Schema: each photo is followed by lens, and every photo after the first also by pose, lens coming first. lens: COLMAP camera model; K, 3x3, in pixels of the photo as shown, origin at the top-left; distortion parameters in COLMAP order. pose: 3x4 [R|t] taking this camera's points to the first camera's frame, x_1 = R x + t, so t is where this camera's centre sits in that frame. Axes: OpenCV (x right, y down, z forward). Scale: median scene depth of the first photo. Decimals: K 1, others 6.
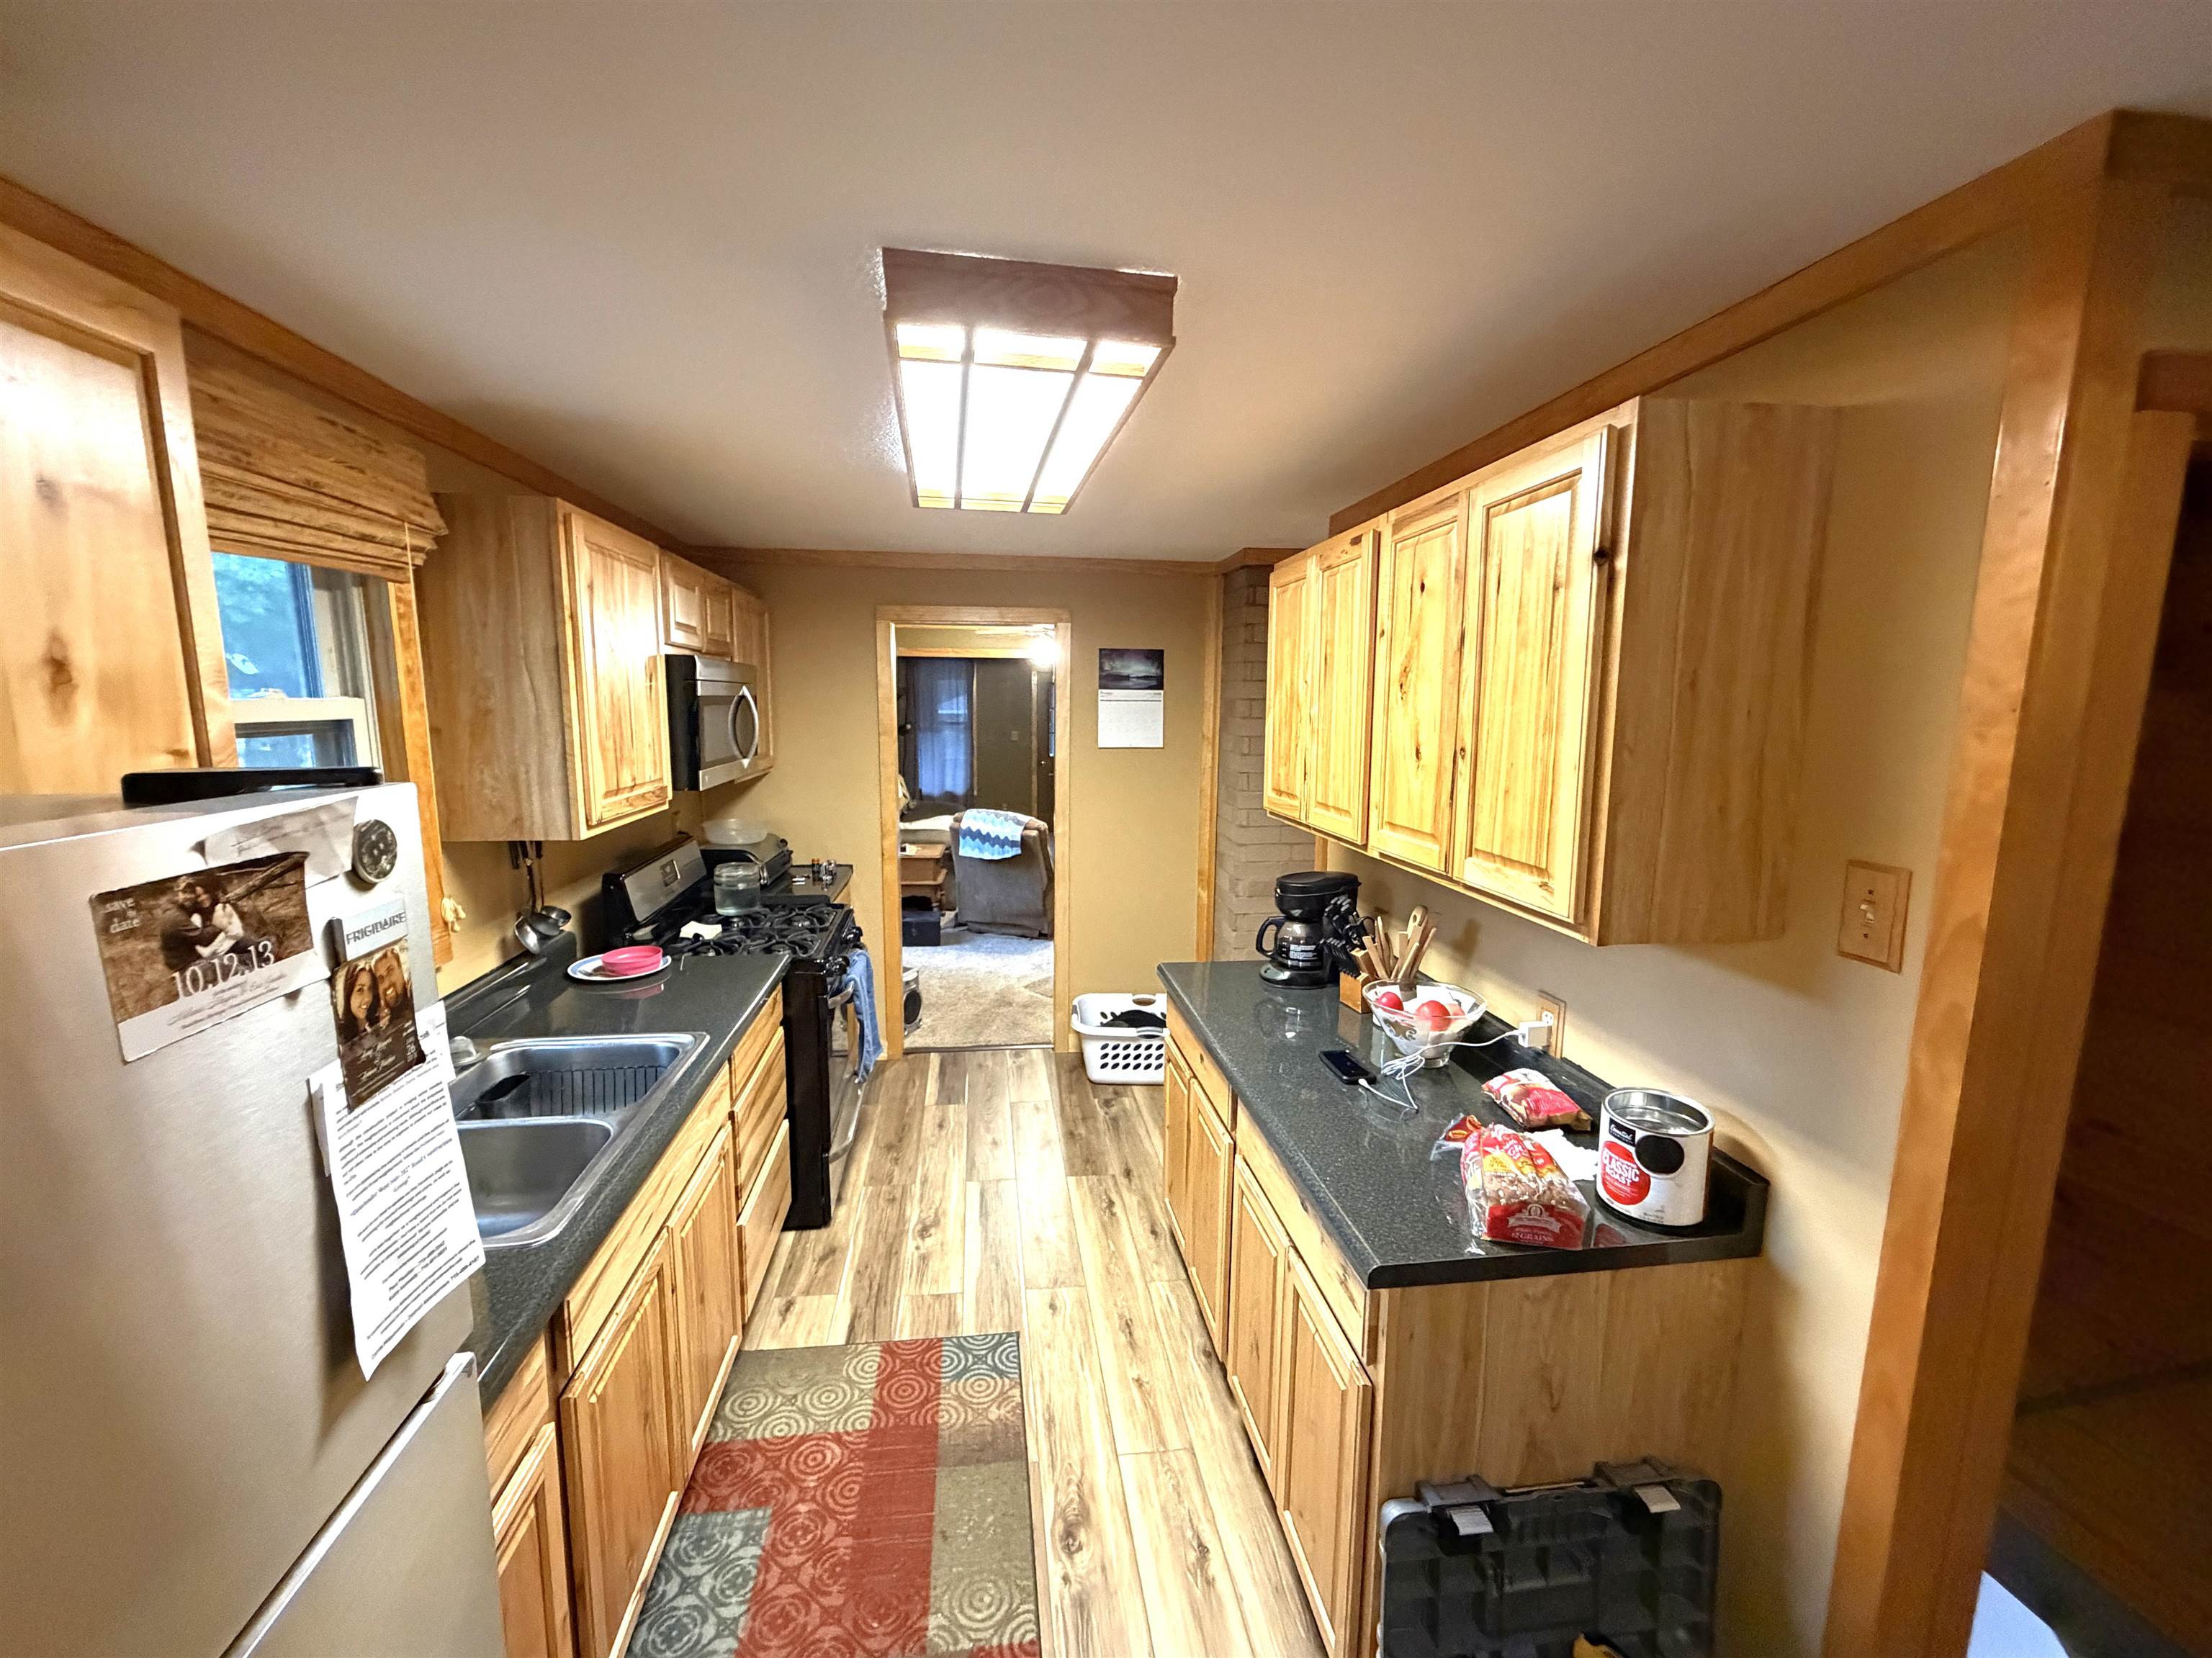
lens RADIAL K [[897.4, 0, 1115.5], [0, 897.4, 827.4], [0, 0, 1]] dist [0.001289, 0.000921]
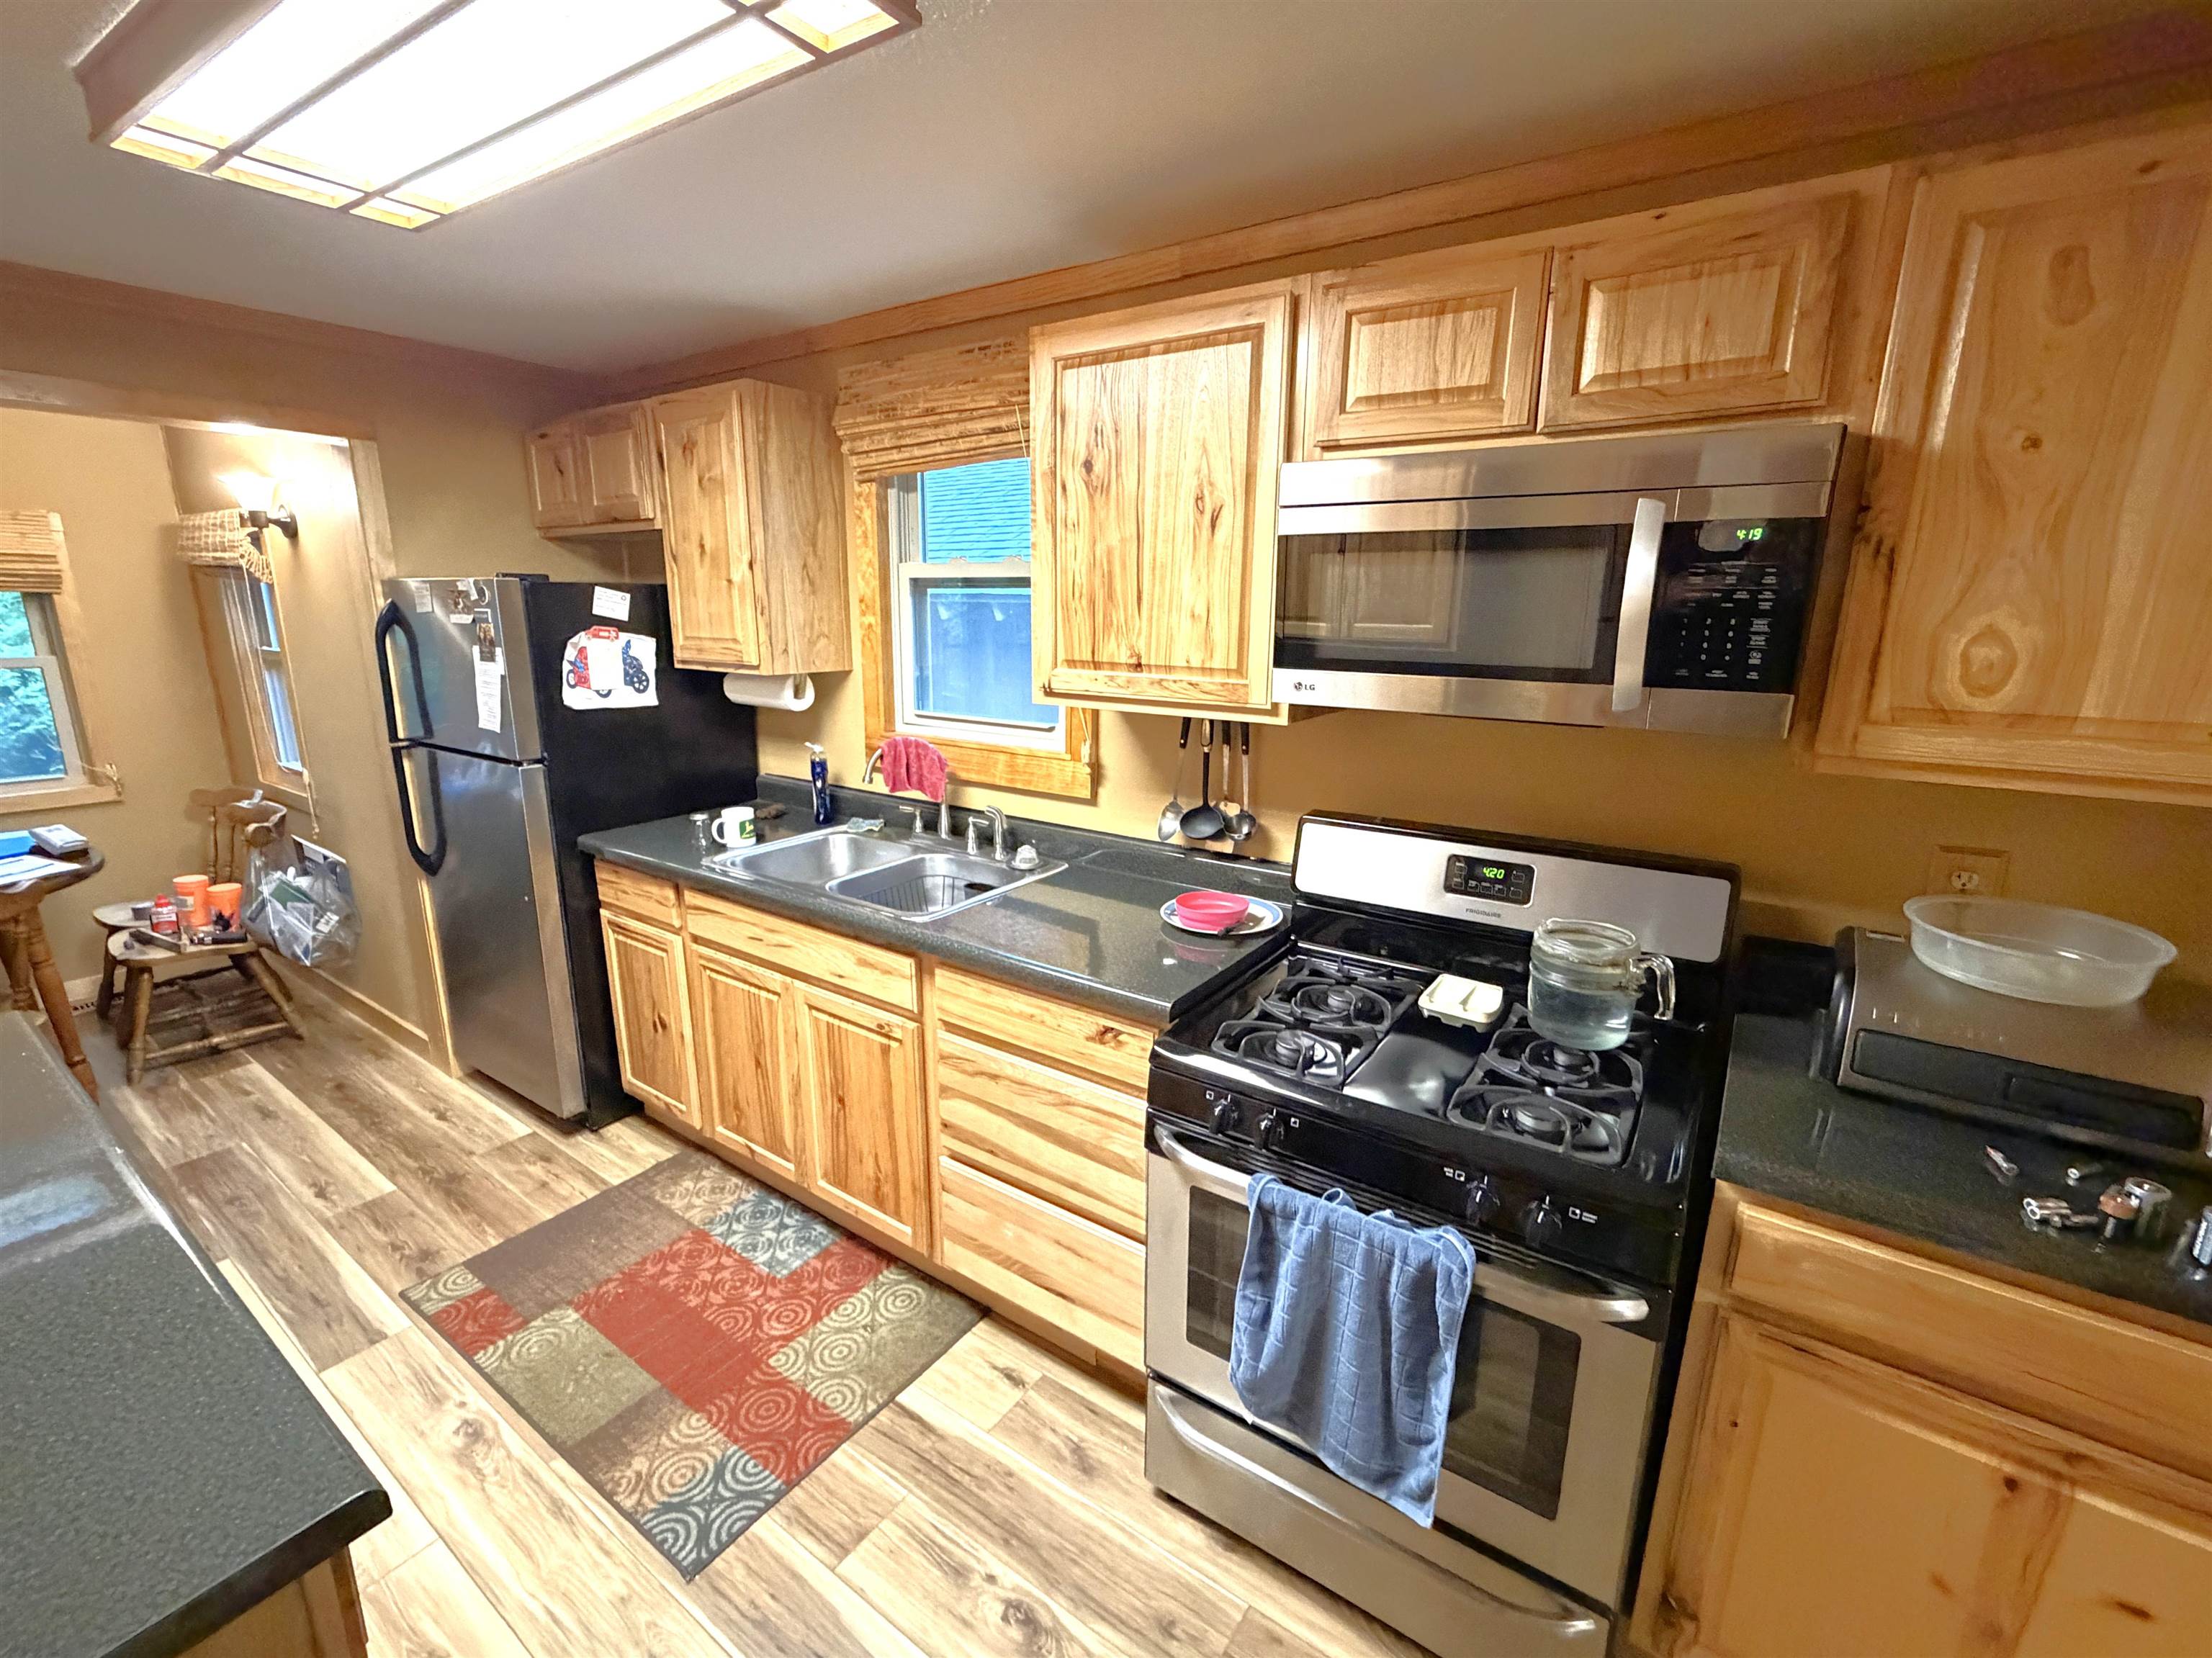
lens RADIAL K [[980.8, 0, 1111.1], [0, 980.8, 835.7], [0, 0, 1]] dist [0.000710, 0.000406]
pose [[-0.698065, 0.149737, -0.700203, 0.102568], [-0.119237, 0.939927, 0.319874, -0.201409], [0.706037, 0.306783, -0.638276, 1.803212]]
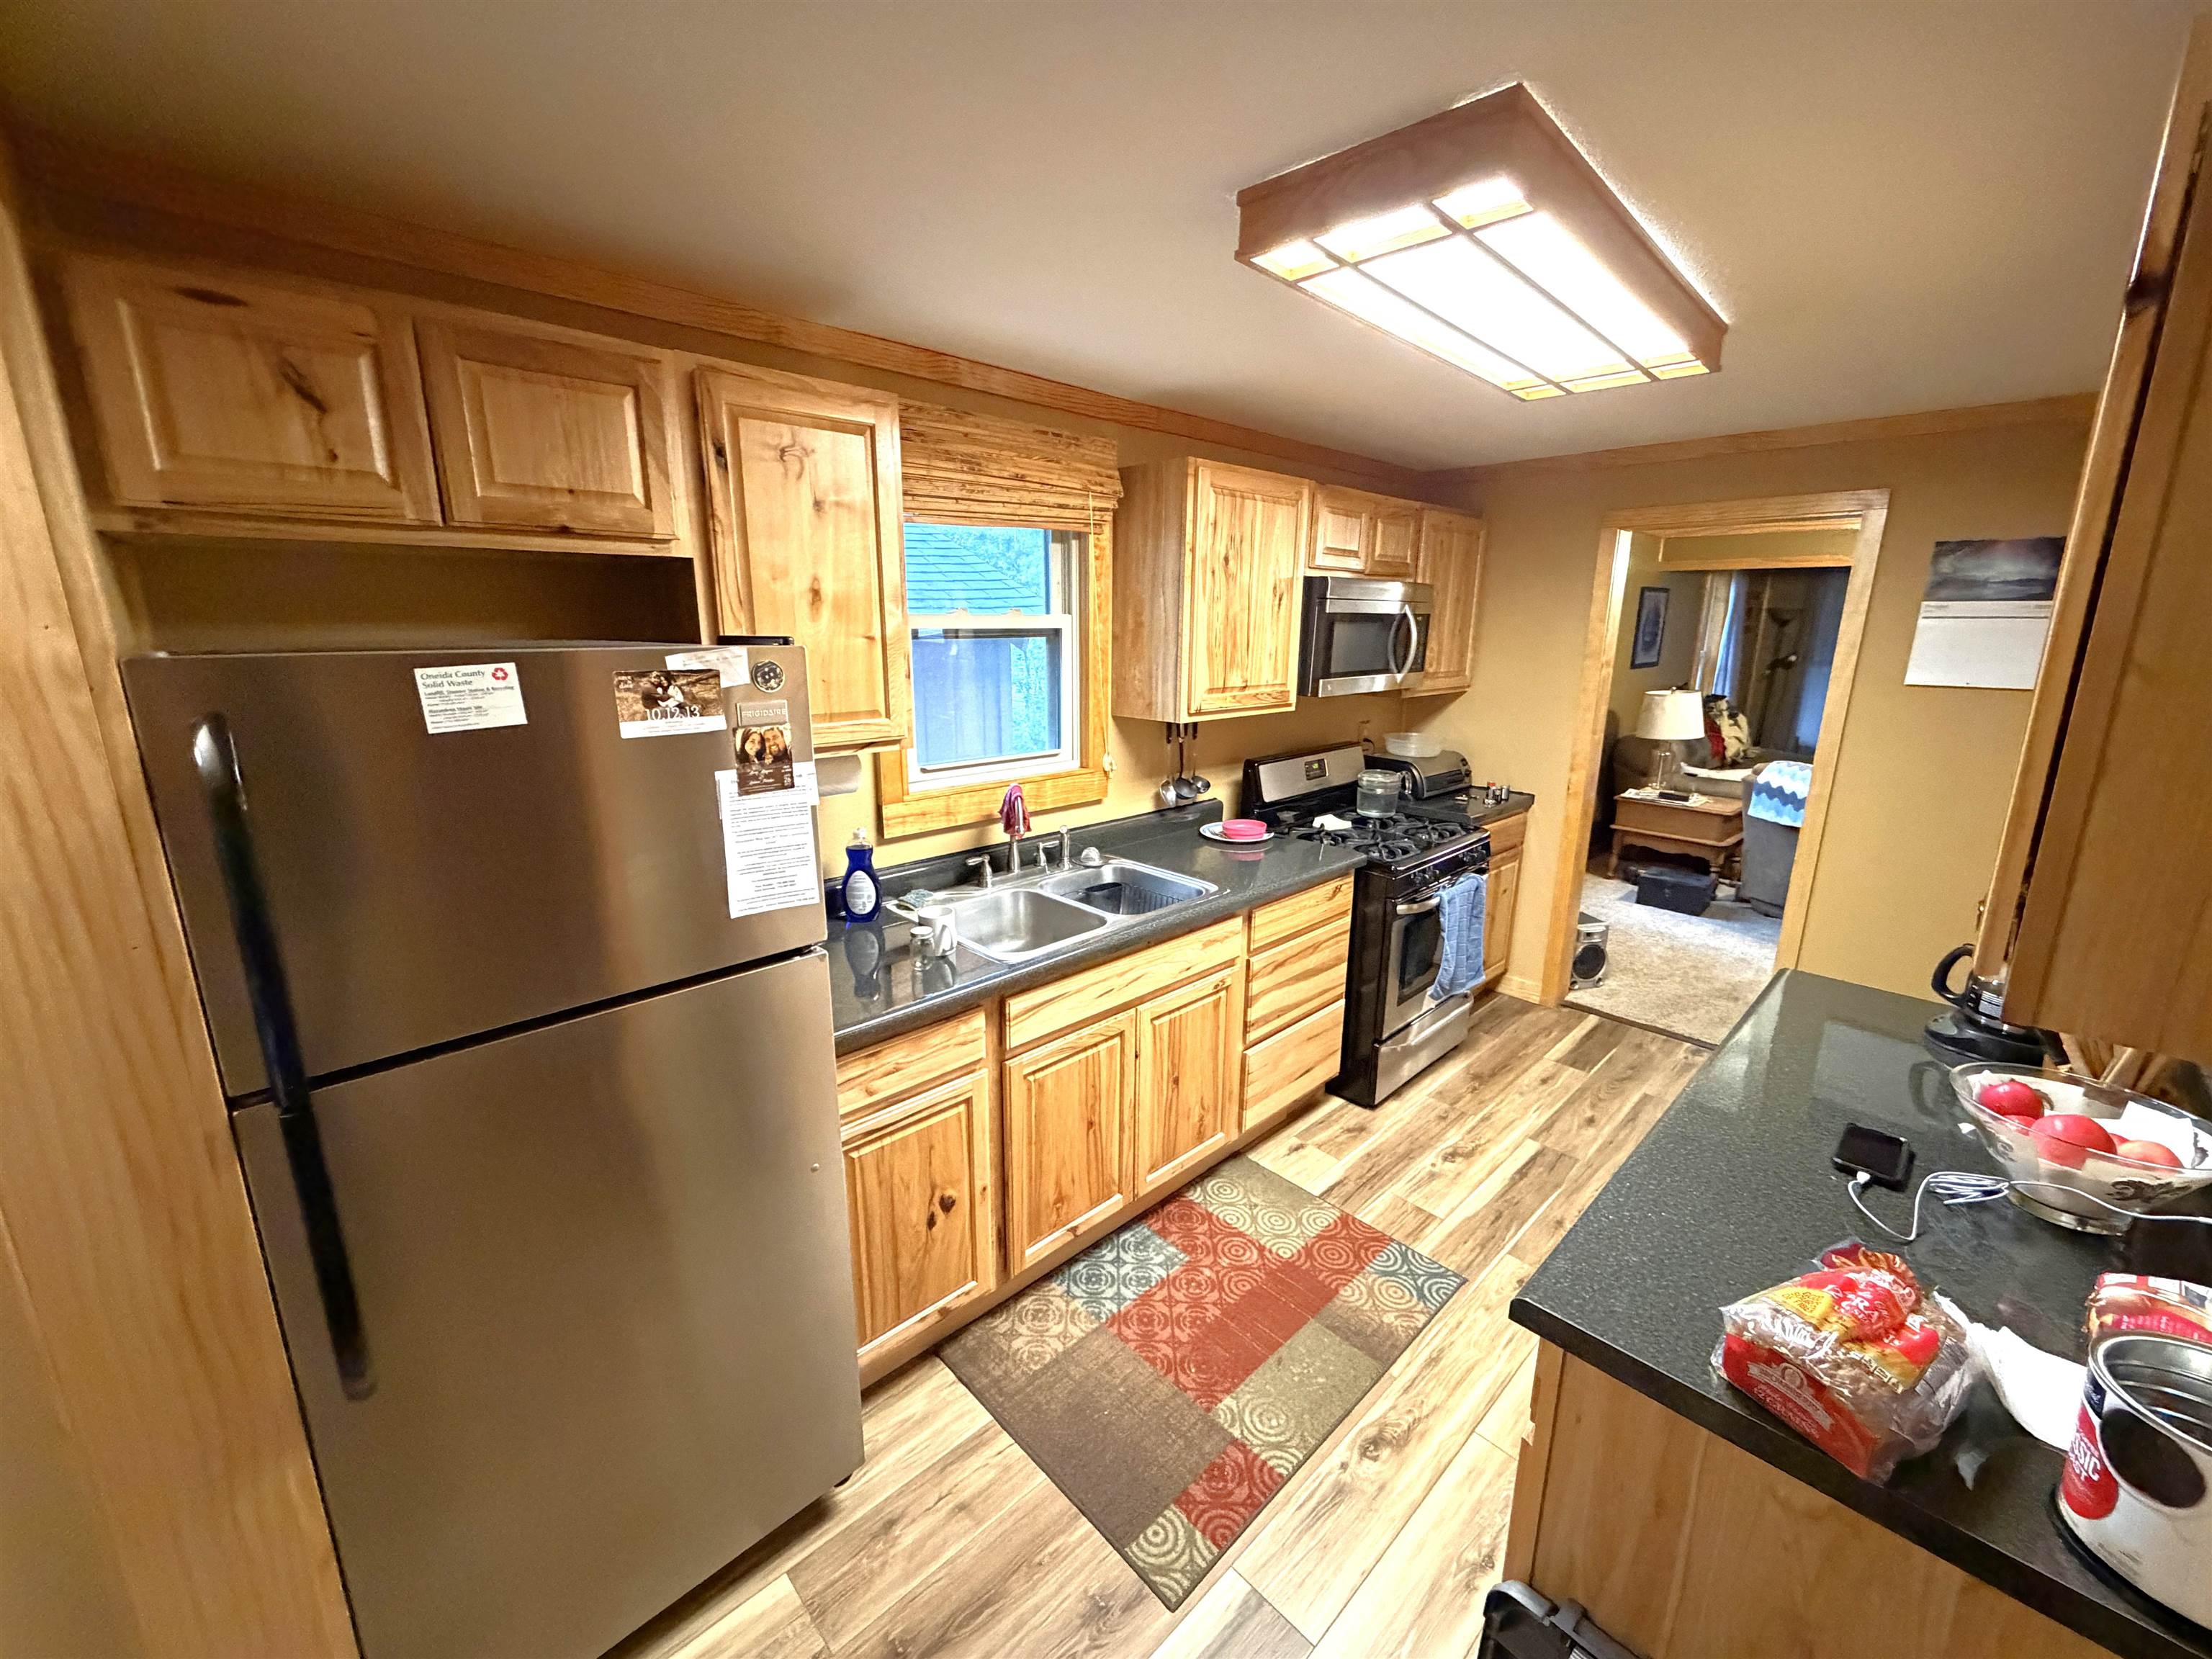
lens RADIAL K [[897.5, 0, 1102.6], [0, 897.5, 831.4], [0, 0, 1]] dist [0.001289, 0.000921]
pose [[0.580490, 0.180066, -0.794108, 0.420305], [-0.115238, 0.983594, 0.138794, 0.000633], [0.806072, 0.010943, 0.591716, 0.132518]]
